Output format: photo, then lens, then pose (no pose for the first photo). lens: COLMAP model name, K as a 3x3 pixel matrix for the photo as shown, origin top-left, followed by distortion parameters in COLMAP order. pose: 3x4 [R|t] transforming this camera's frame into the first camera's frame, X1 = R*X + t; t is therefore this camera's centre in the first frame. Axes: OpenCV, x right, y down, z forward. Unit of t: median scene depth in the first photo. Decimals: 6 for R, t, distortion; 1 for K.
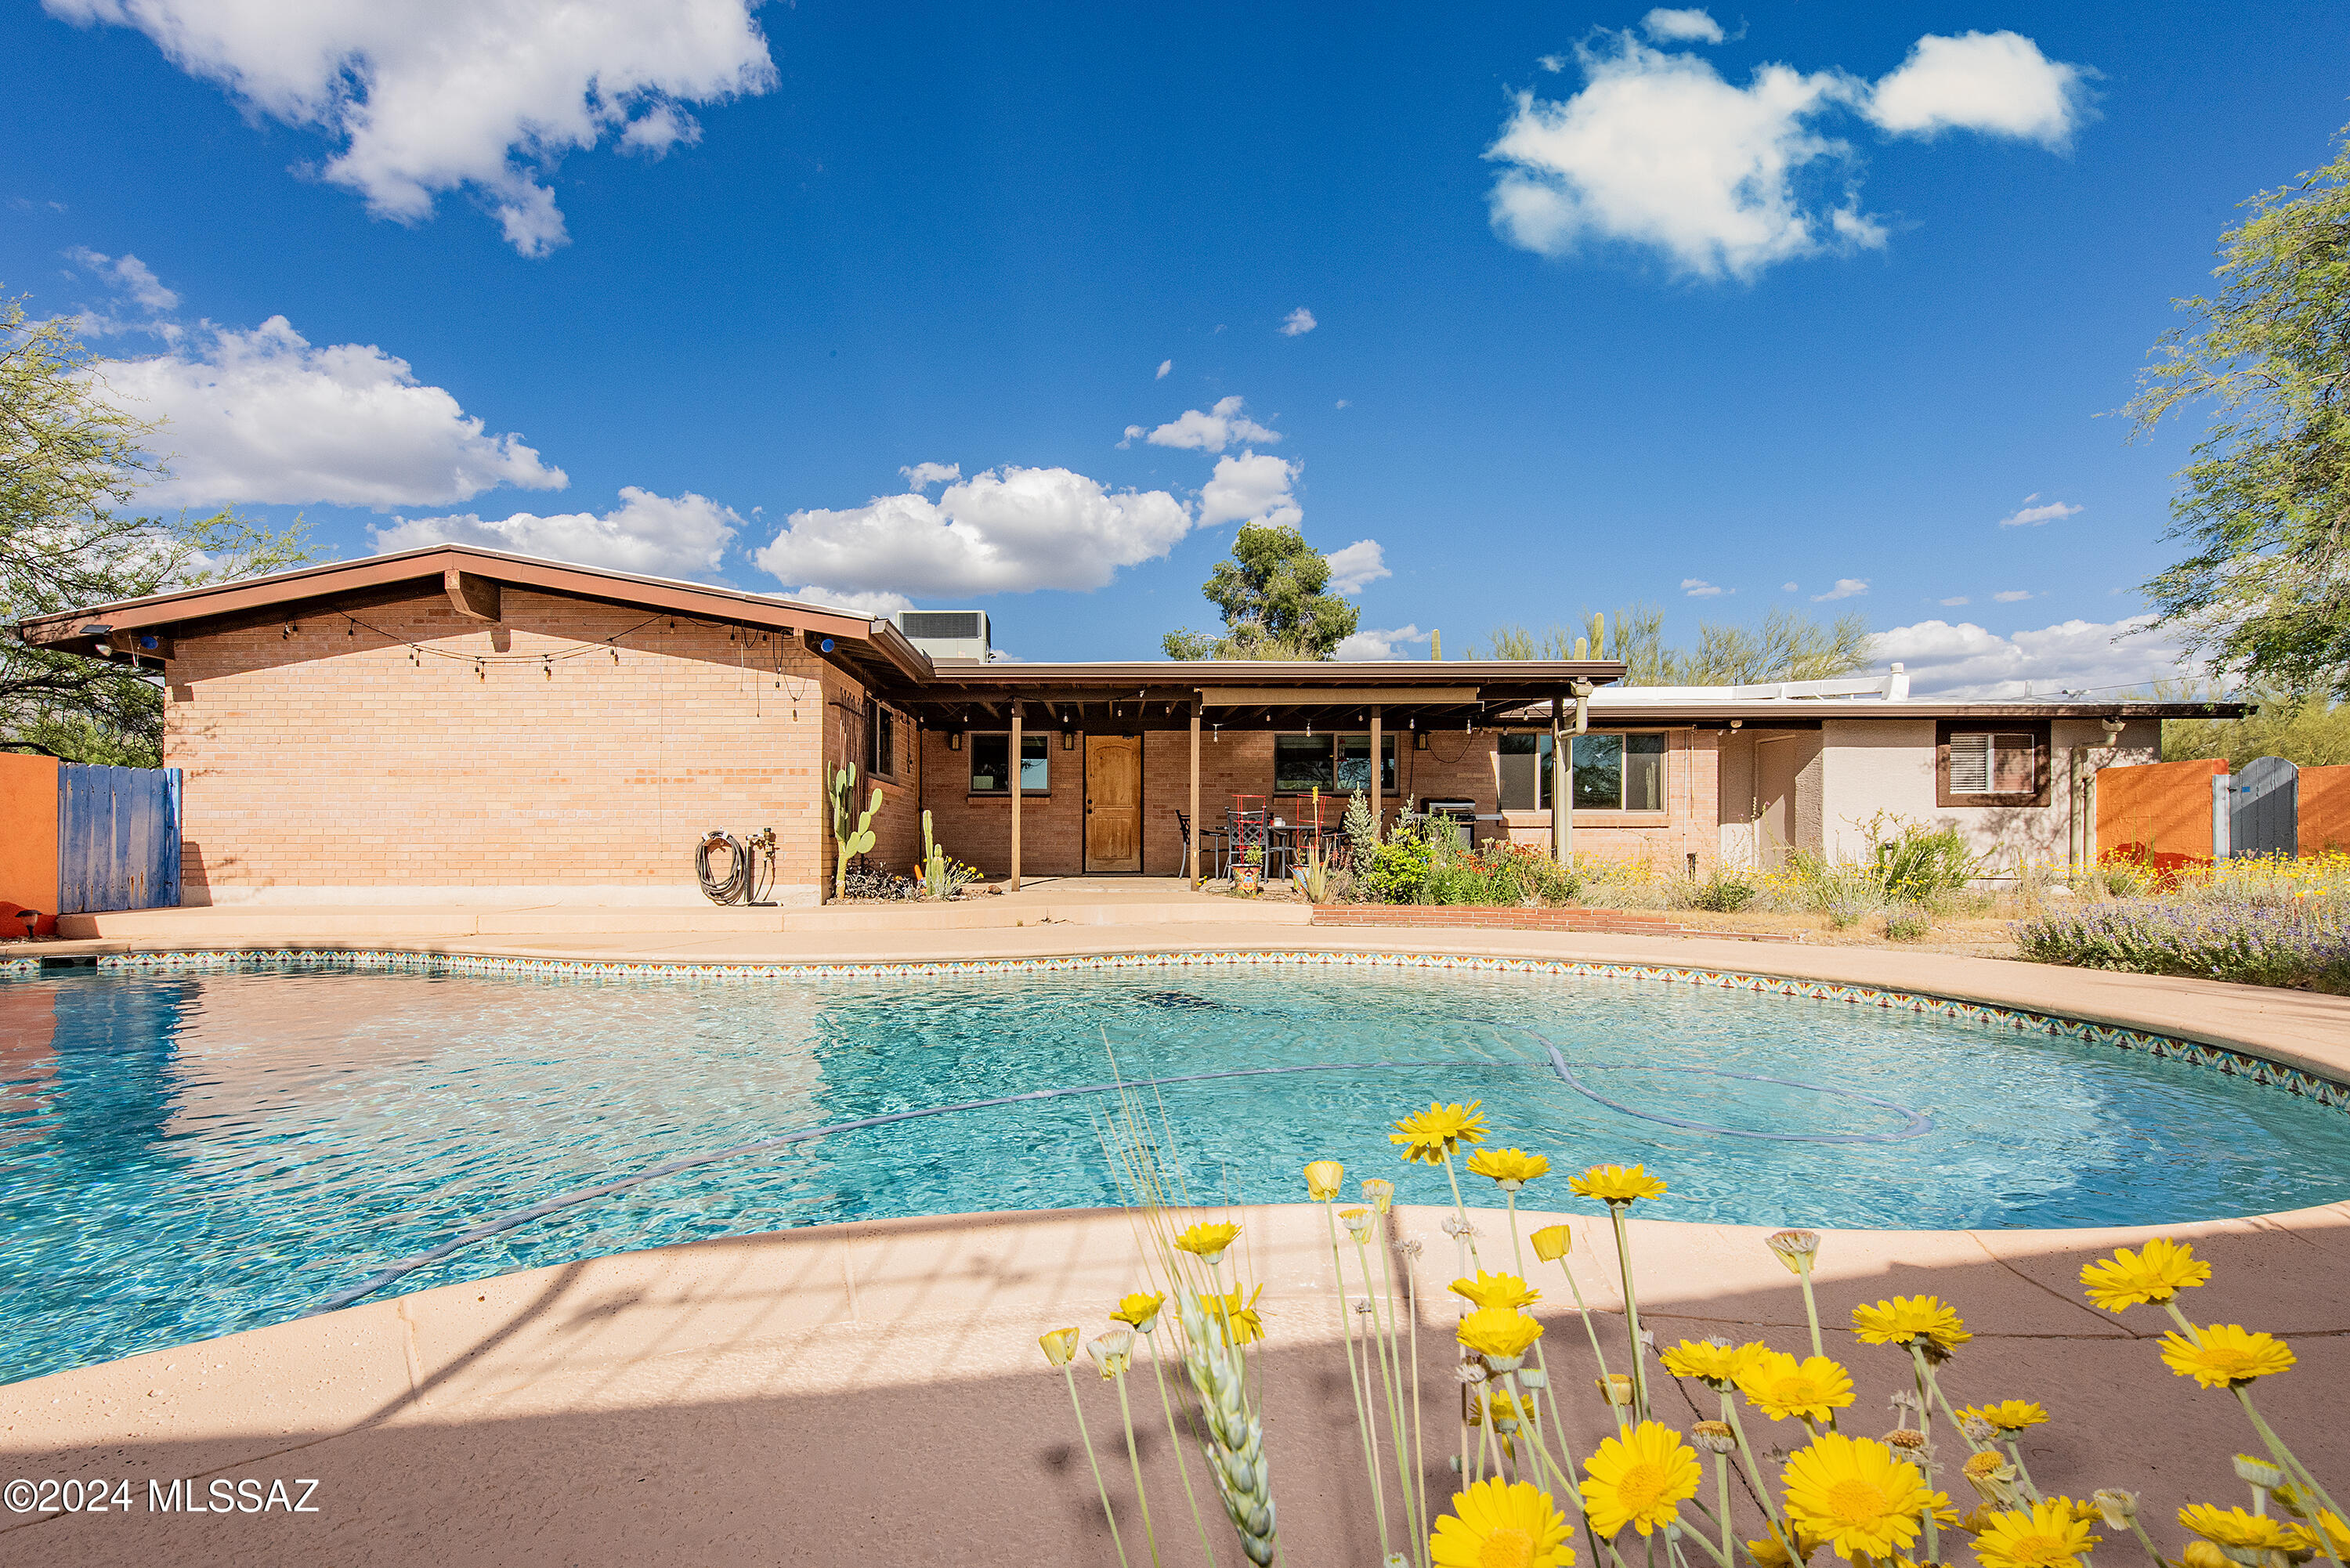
lens RADIAL K [[1047.2, 0, 1089.2], [0, 1047.2, 852.9], [0, 0, 1]] dist [0.015944, -0.004462]
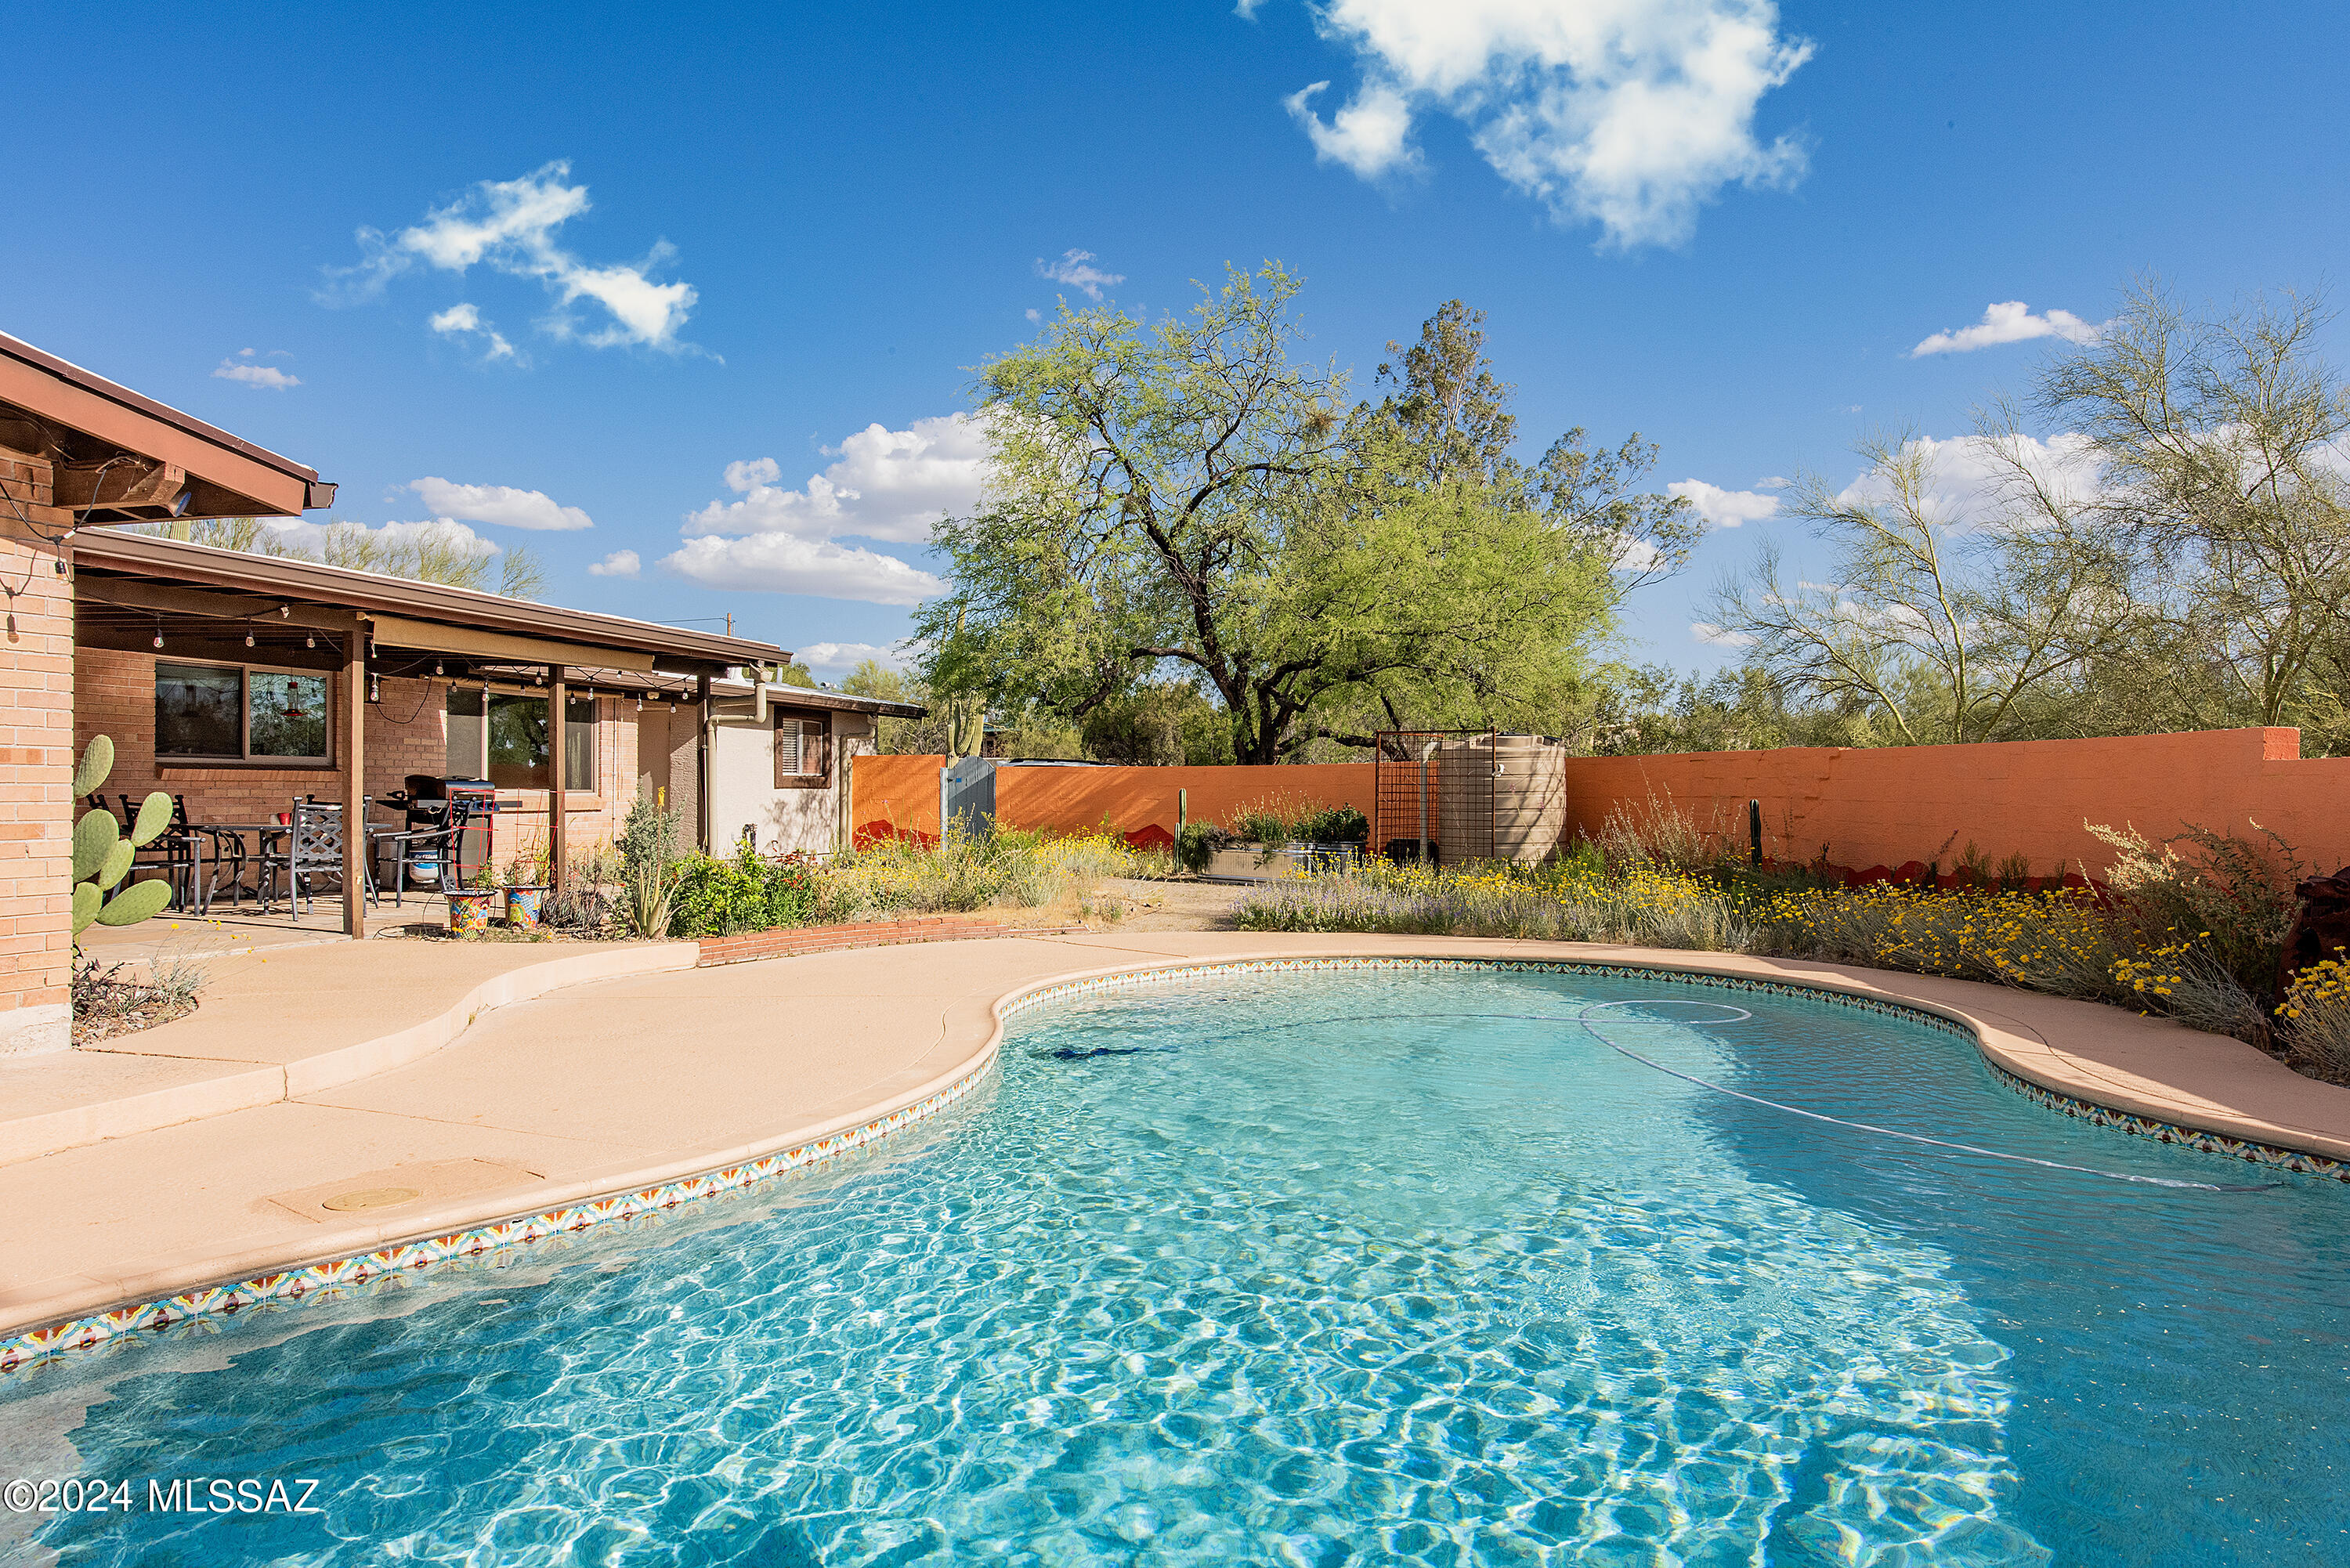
lens RADIAL K [[1514.3, 0, 1172.2], [0, 1514.3, 795.1], [0, 0, 1]] dist [0.035723, -0.005695]
pose [[0.270951, -0.002484, 0.962590, -0.509408], [0.001556, 0.999996, 0.002142, -0.040301], [-0.962592, 0.000918, 0.270954, 0.232761]]
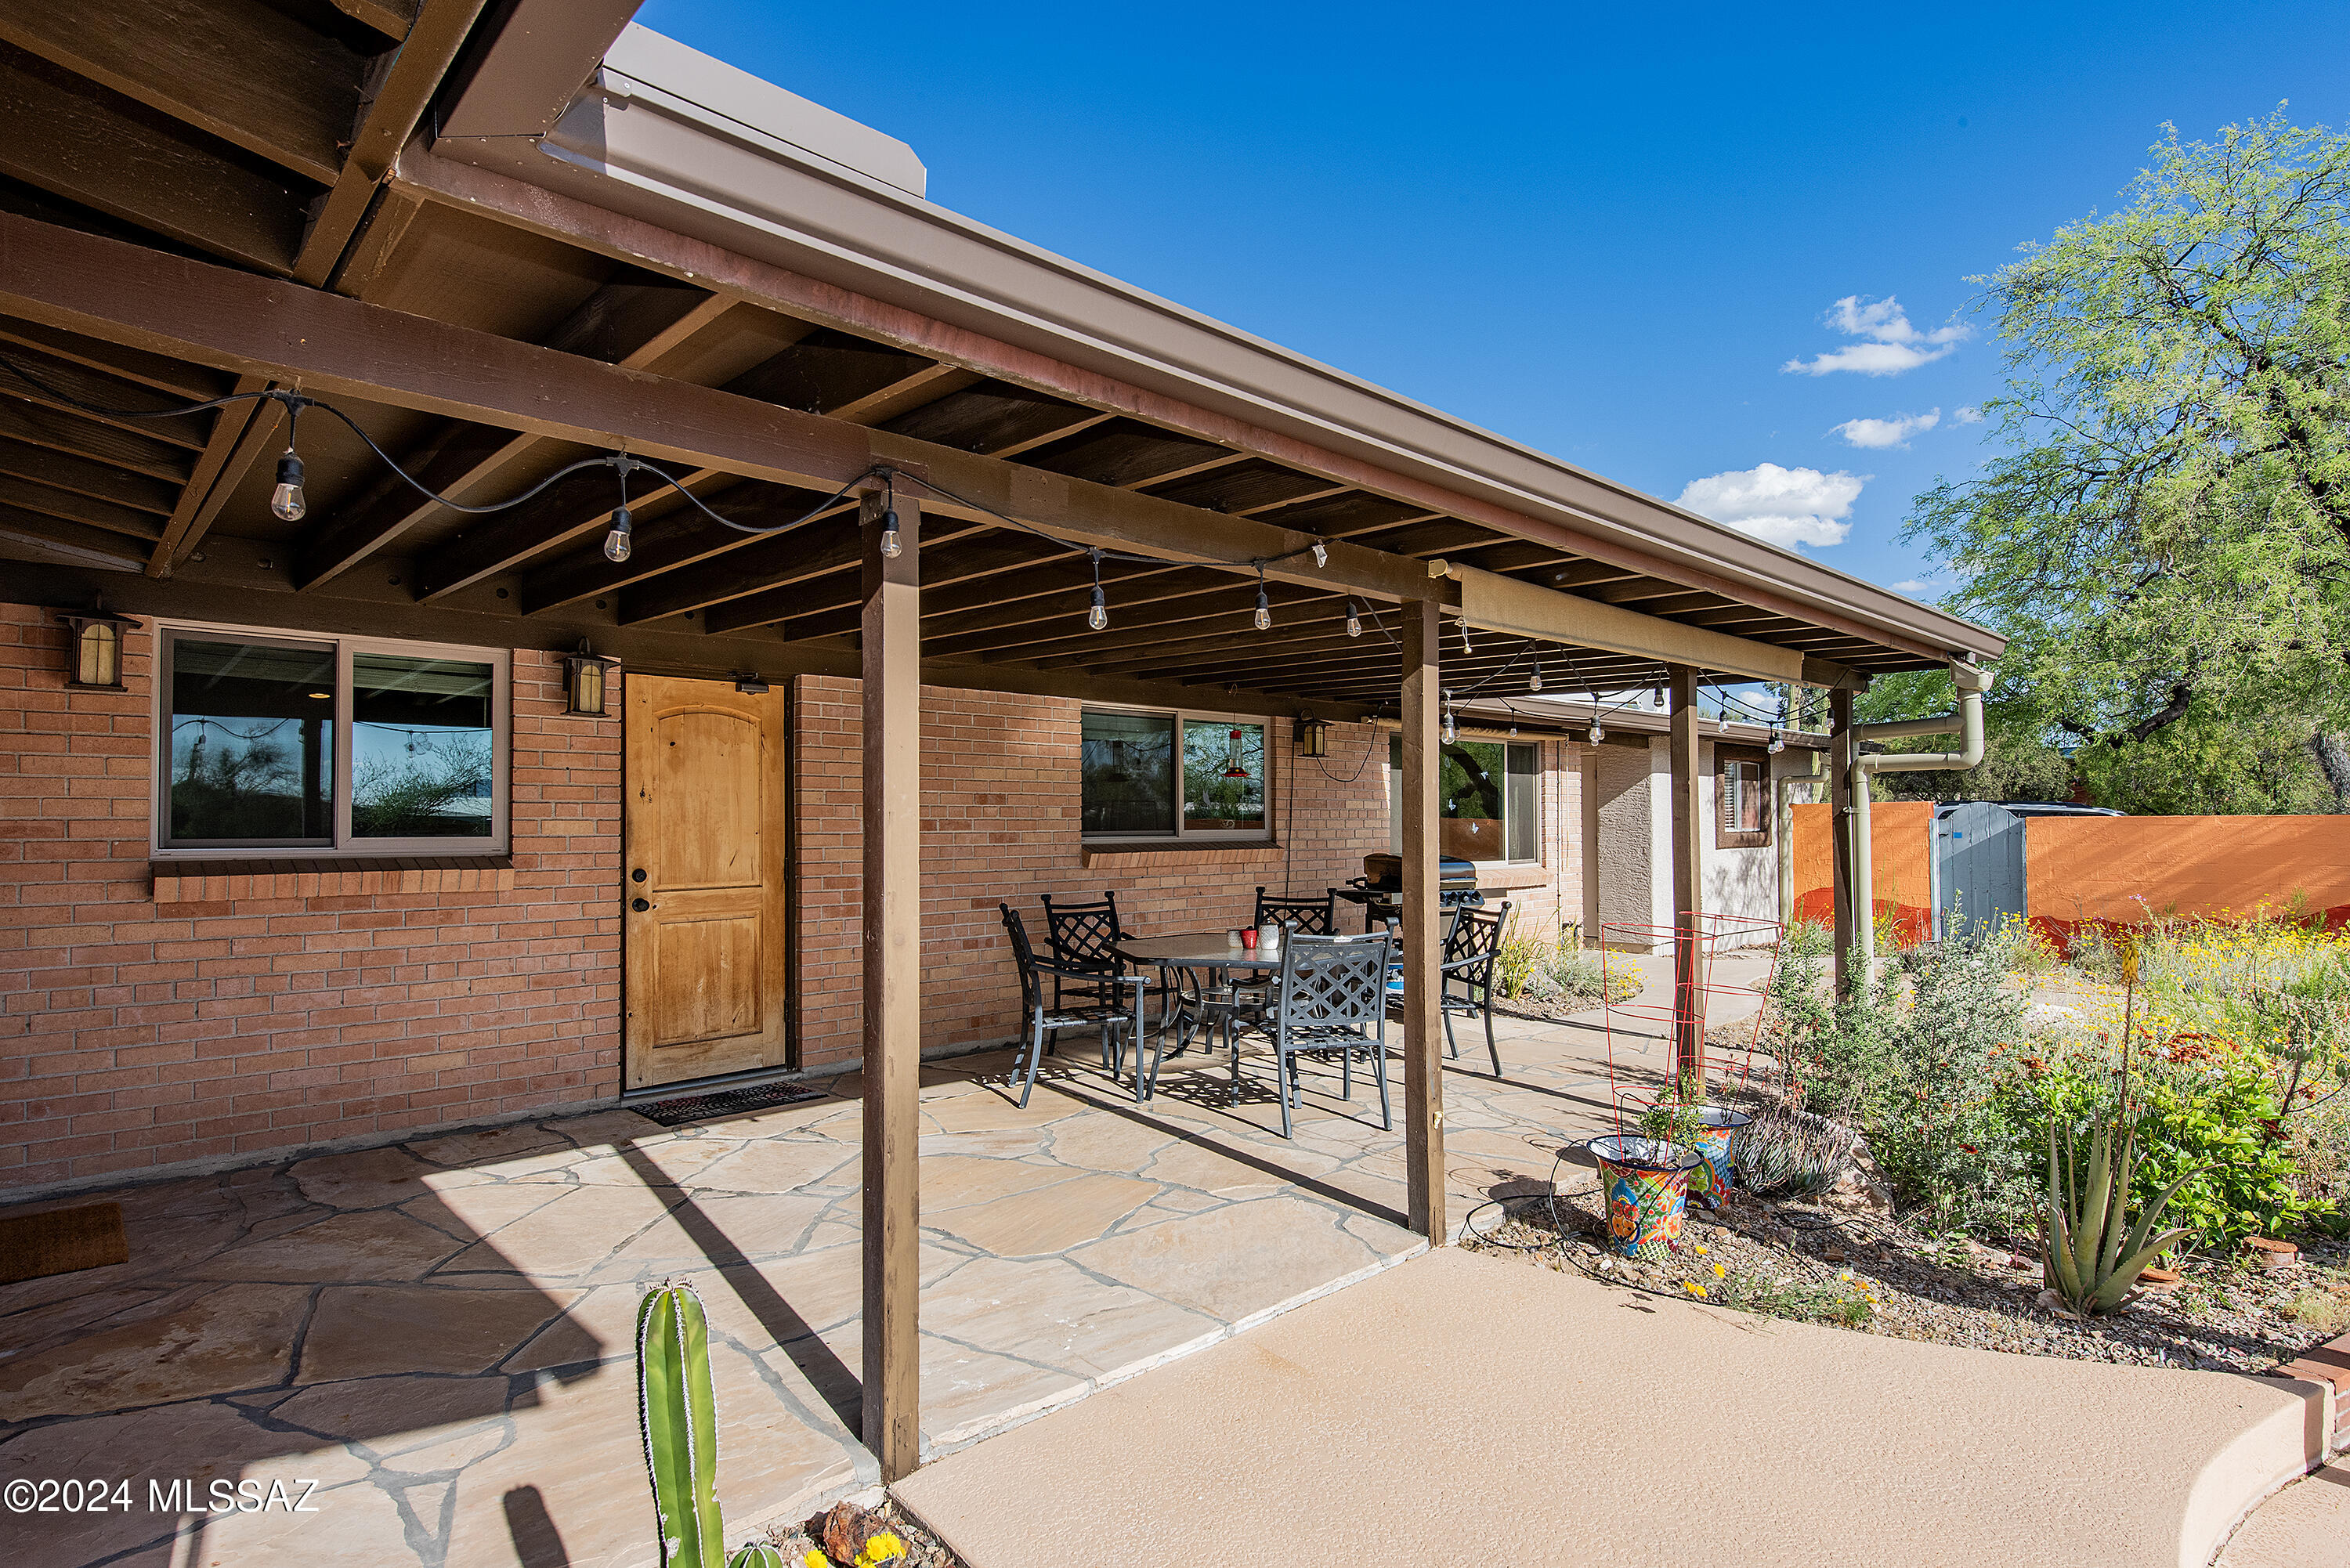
lens RADIAL K [[1203.6, 0, 1159.0], [0, 1203.6, 794.5], [0, 0, 1]] dist [0.001906, 0.000232]
pose [[0.710260, 0.012859, 0.703822, -0.156792], [0.007355, 0.999643, -0.025686, -0.066128], [-0.703901, 0.023420, 0.709912, 0.645571]]
